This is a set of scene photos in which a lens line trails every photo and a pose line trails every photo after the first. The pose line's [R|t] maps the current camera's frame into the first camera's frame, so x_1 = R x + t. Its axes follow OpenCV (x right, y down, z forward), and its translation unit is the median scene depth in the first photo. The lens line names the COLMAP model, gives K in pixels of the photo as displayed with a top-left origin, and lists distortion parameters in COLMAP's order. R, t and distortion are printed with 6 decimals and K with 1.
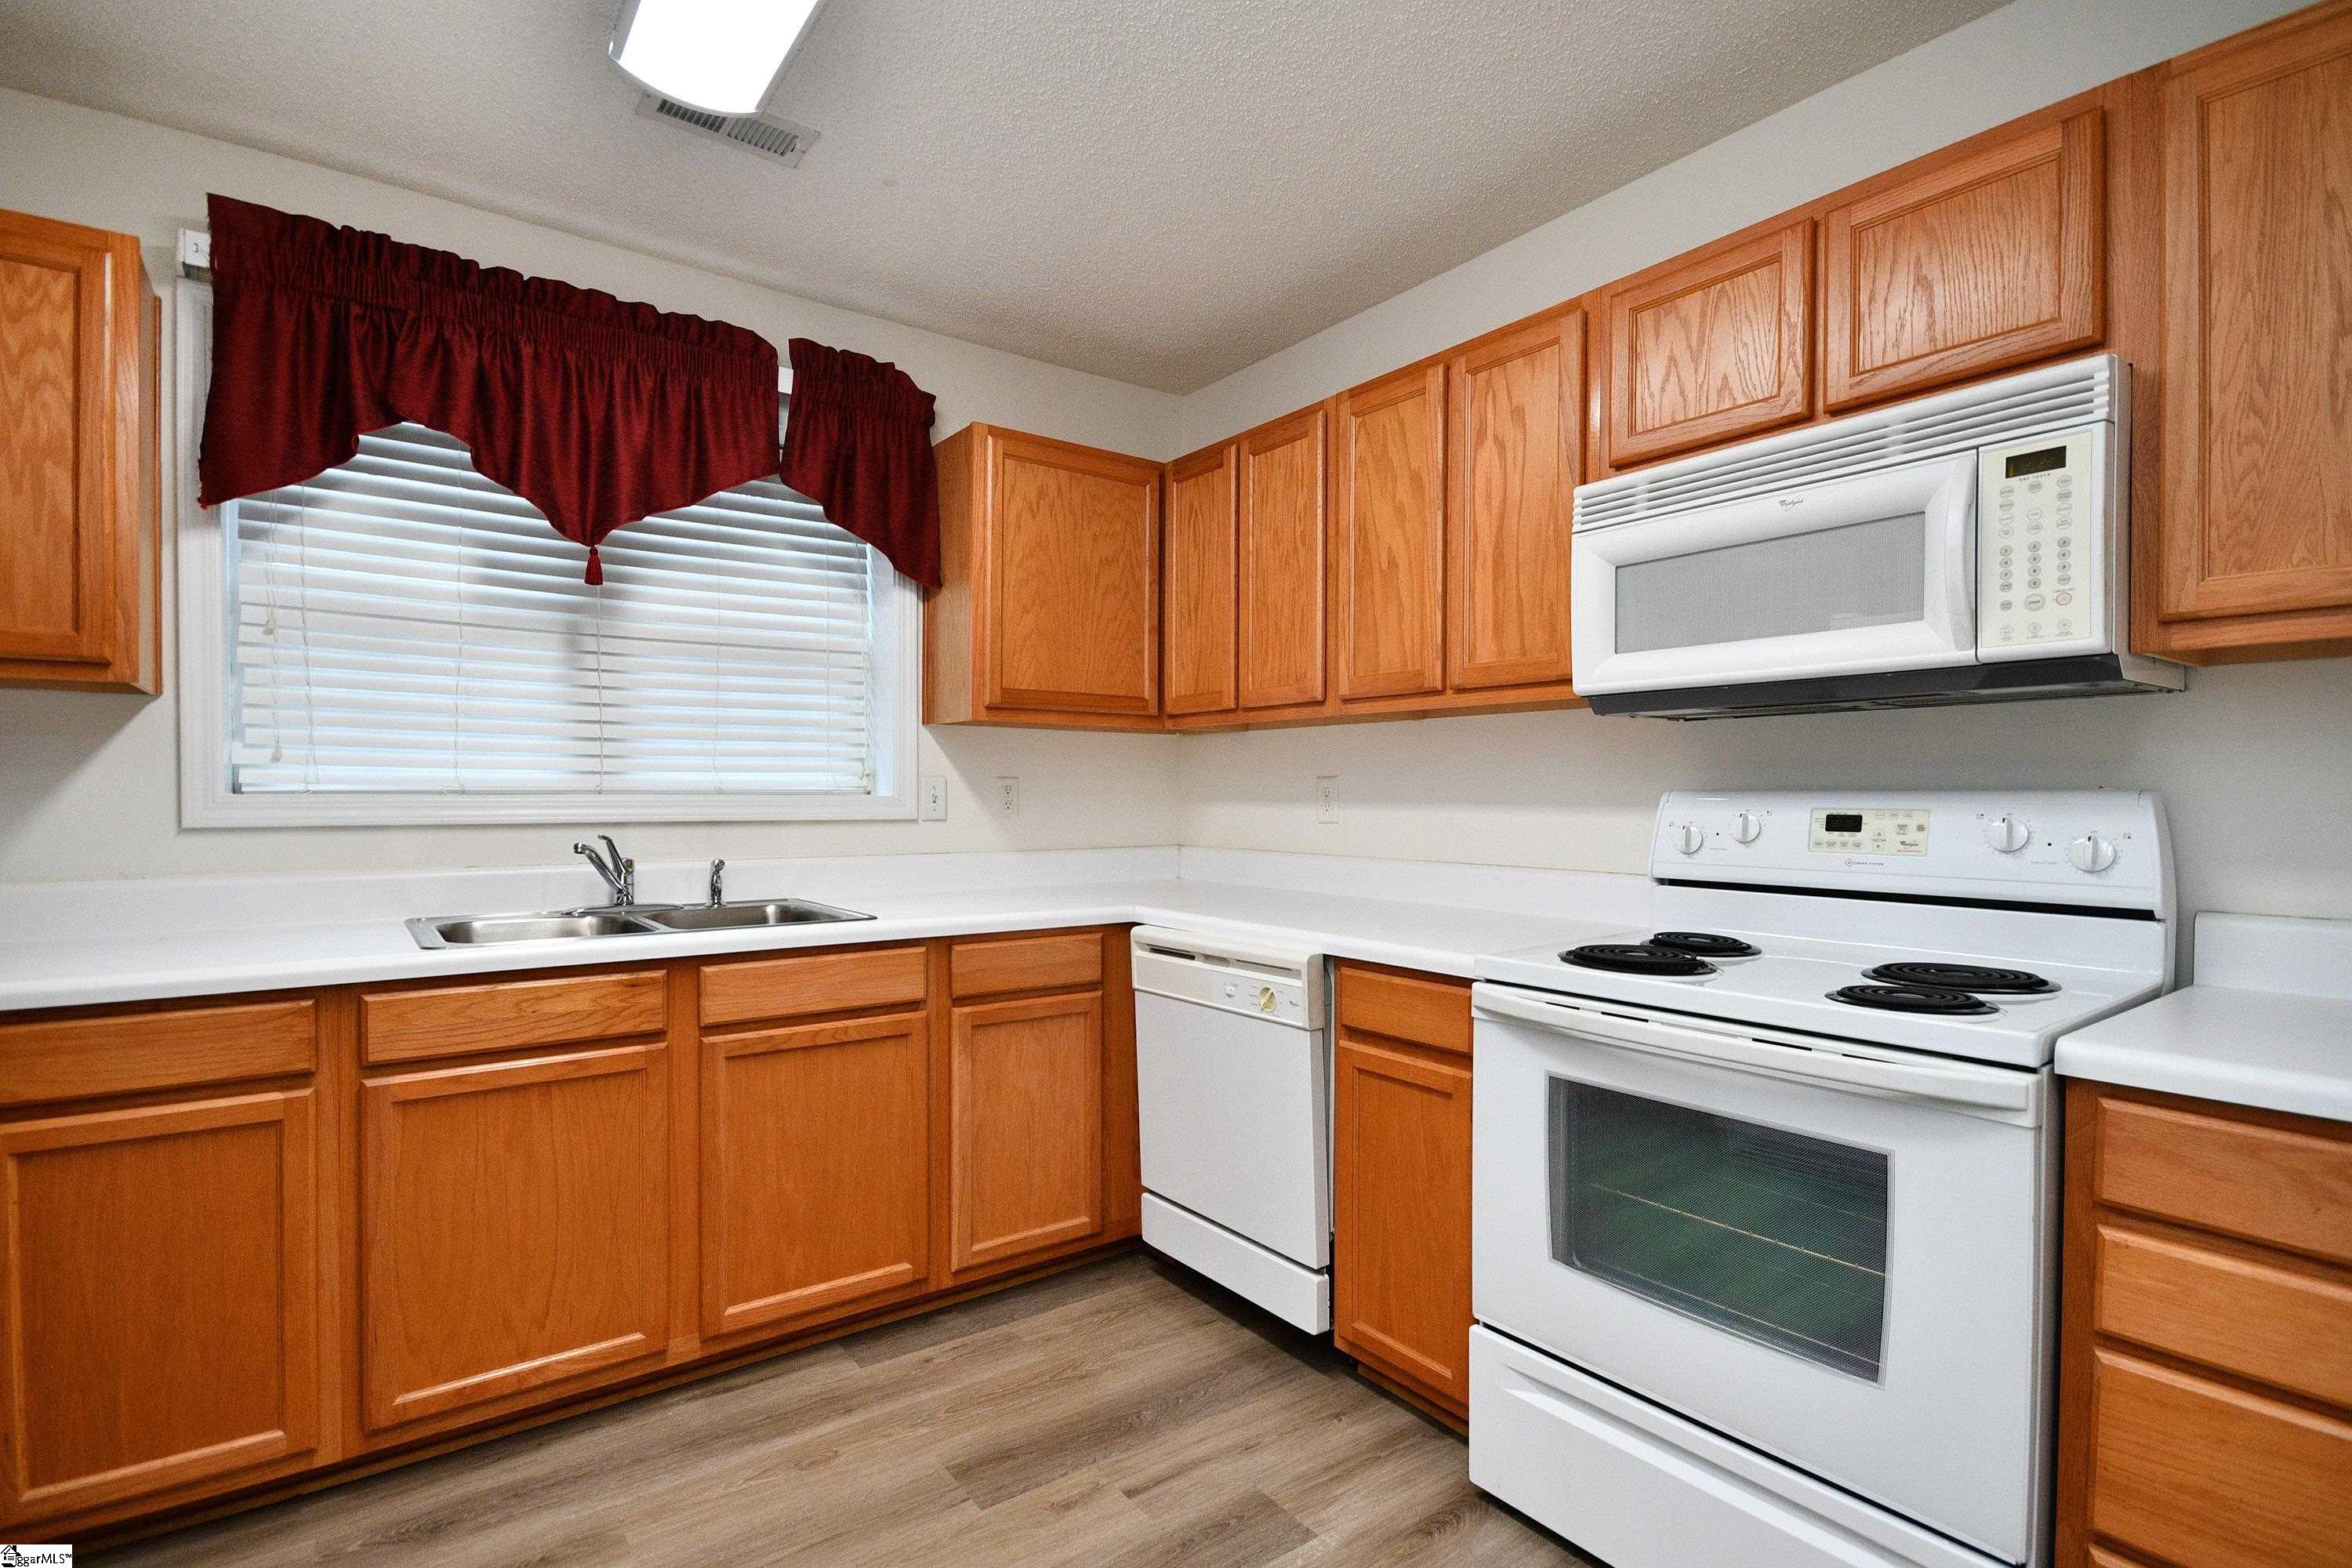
lens RADIAL K [[1129.7, 0, 1222.5], [0, 1129.7, 779.0], [0, 0, 1]] dist [0.011033, -0.001206]
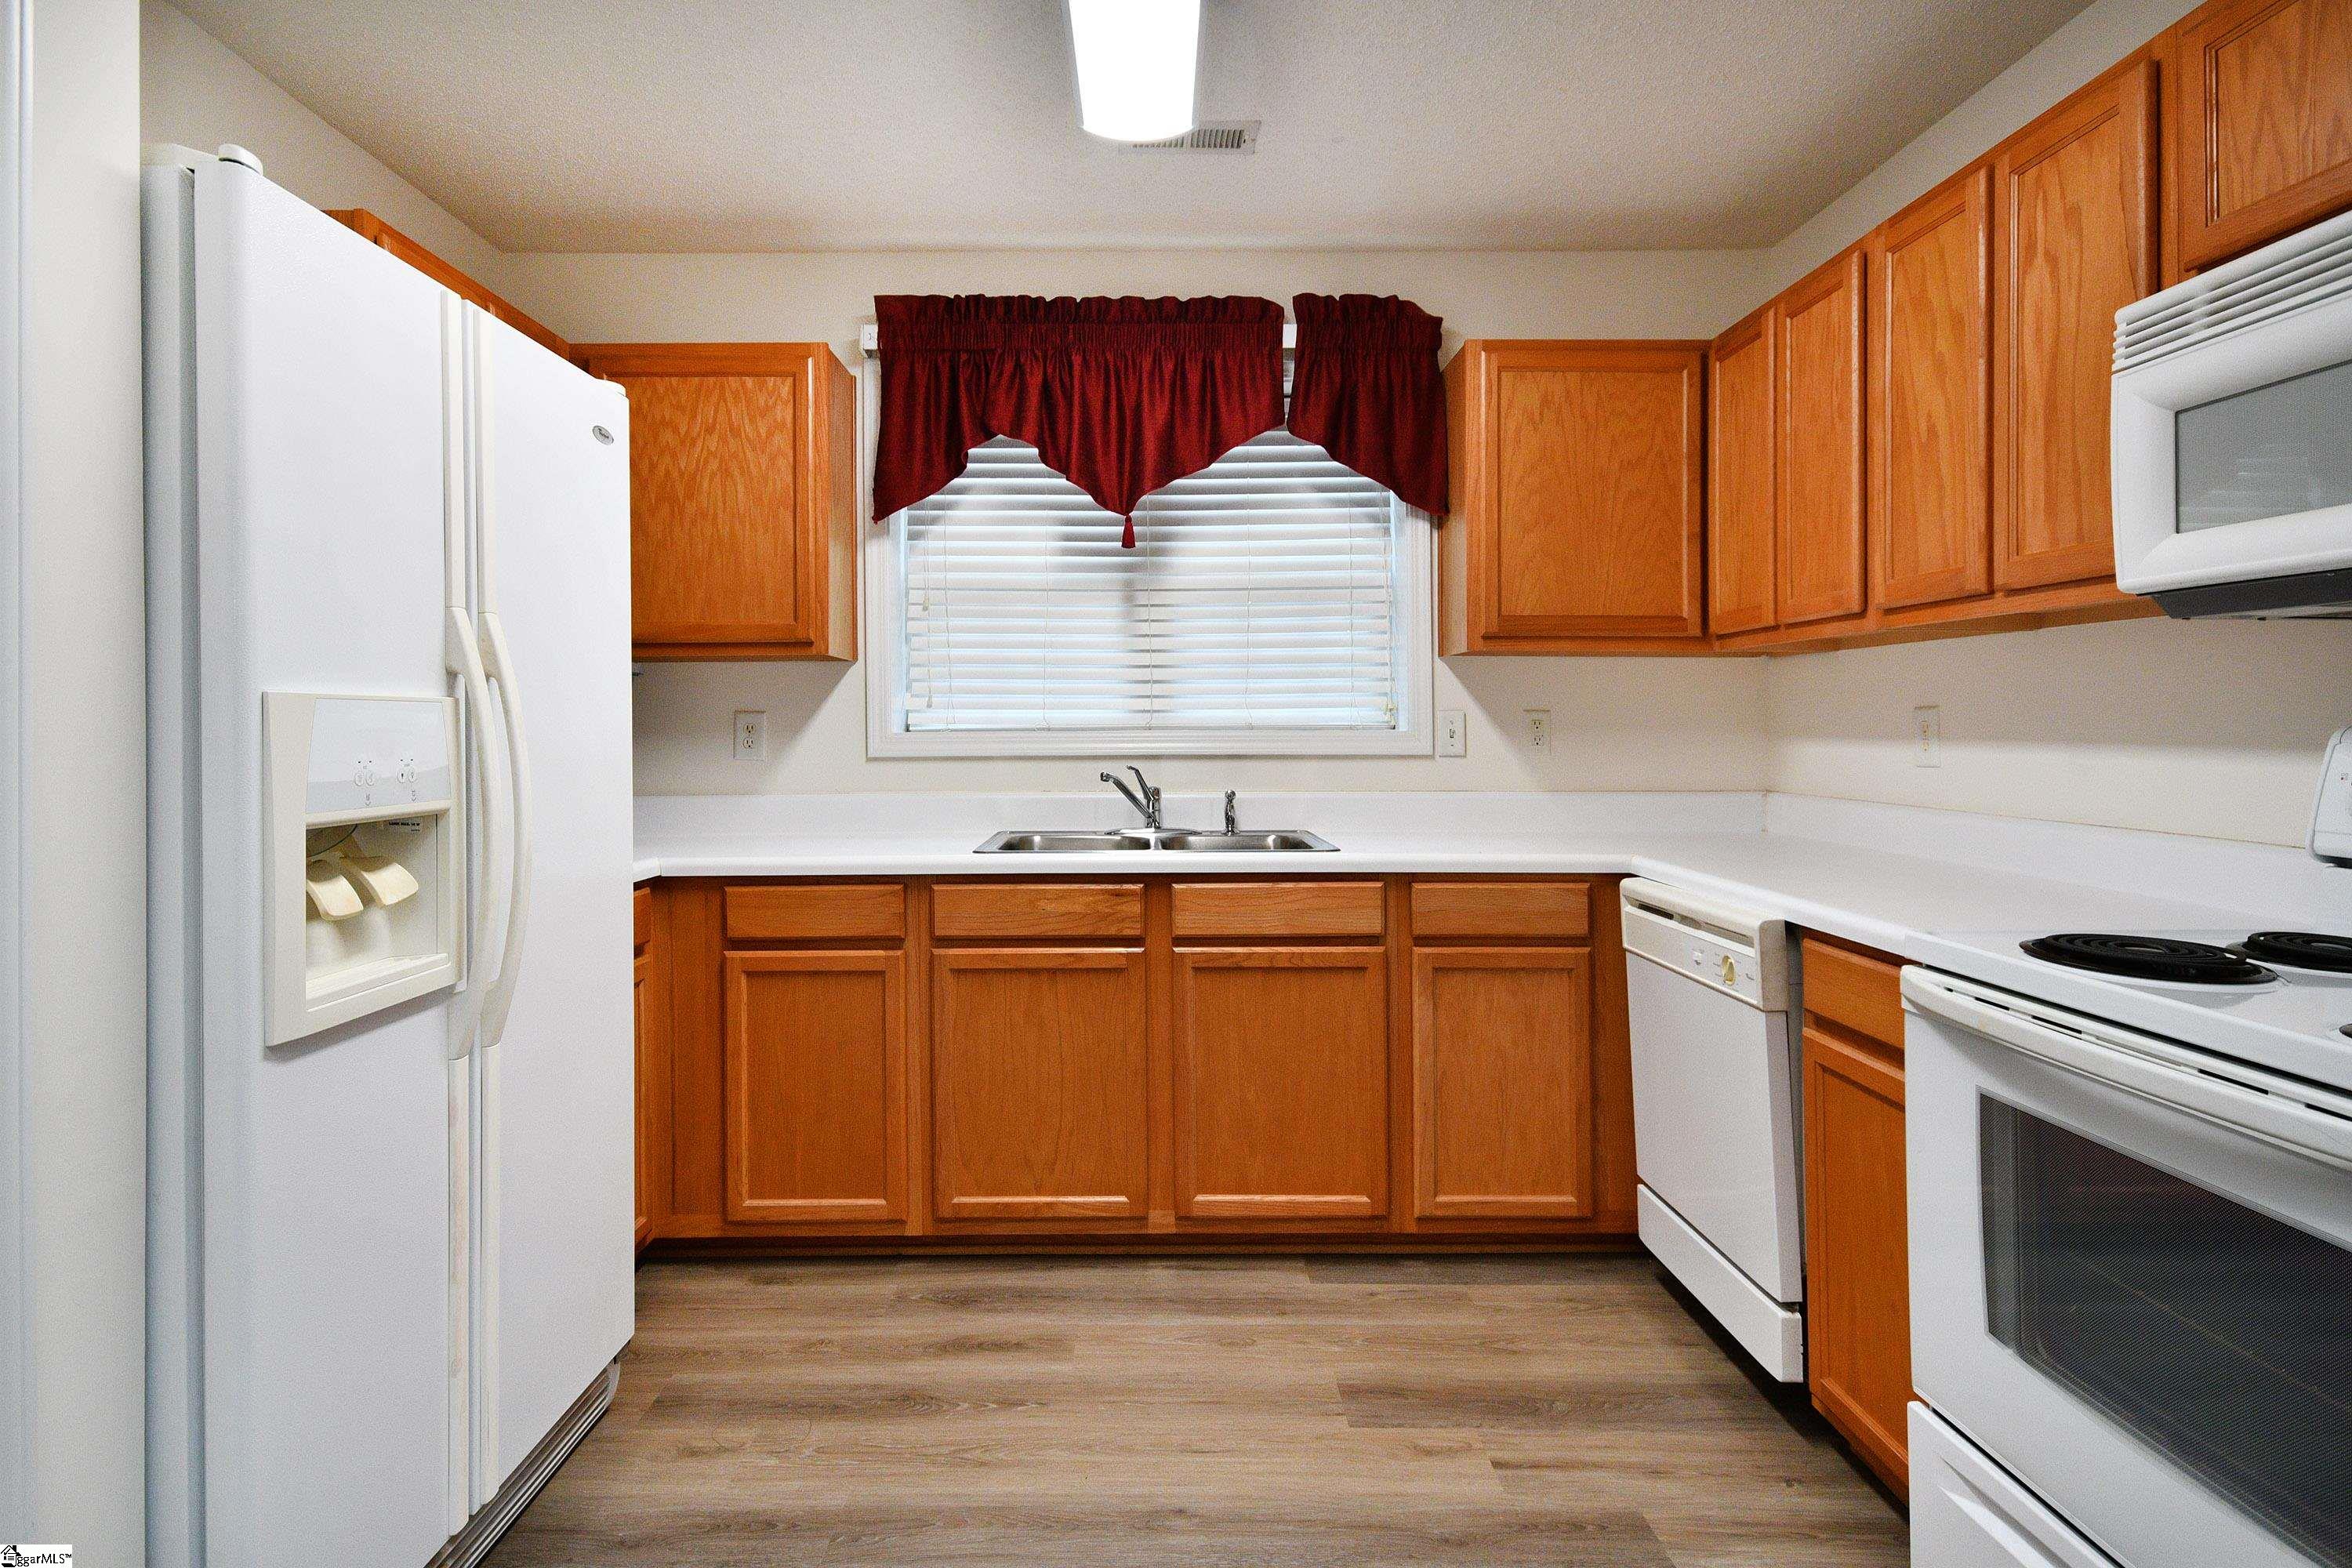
lens RADIAL K [[1314.0, 0, 1171.0], [0, 1314.0, 680.3], [0, 0, 1]] dist [0.017428, 0.001356]
pose [[0.801209, -0.025436, -0.597844, 0.297503], [0.013021, 0.999601, -0.025079, -0.003972], [0.598243, 0.012309, 0.801220, -0.048827]]
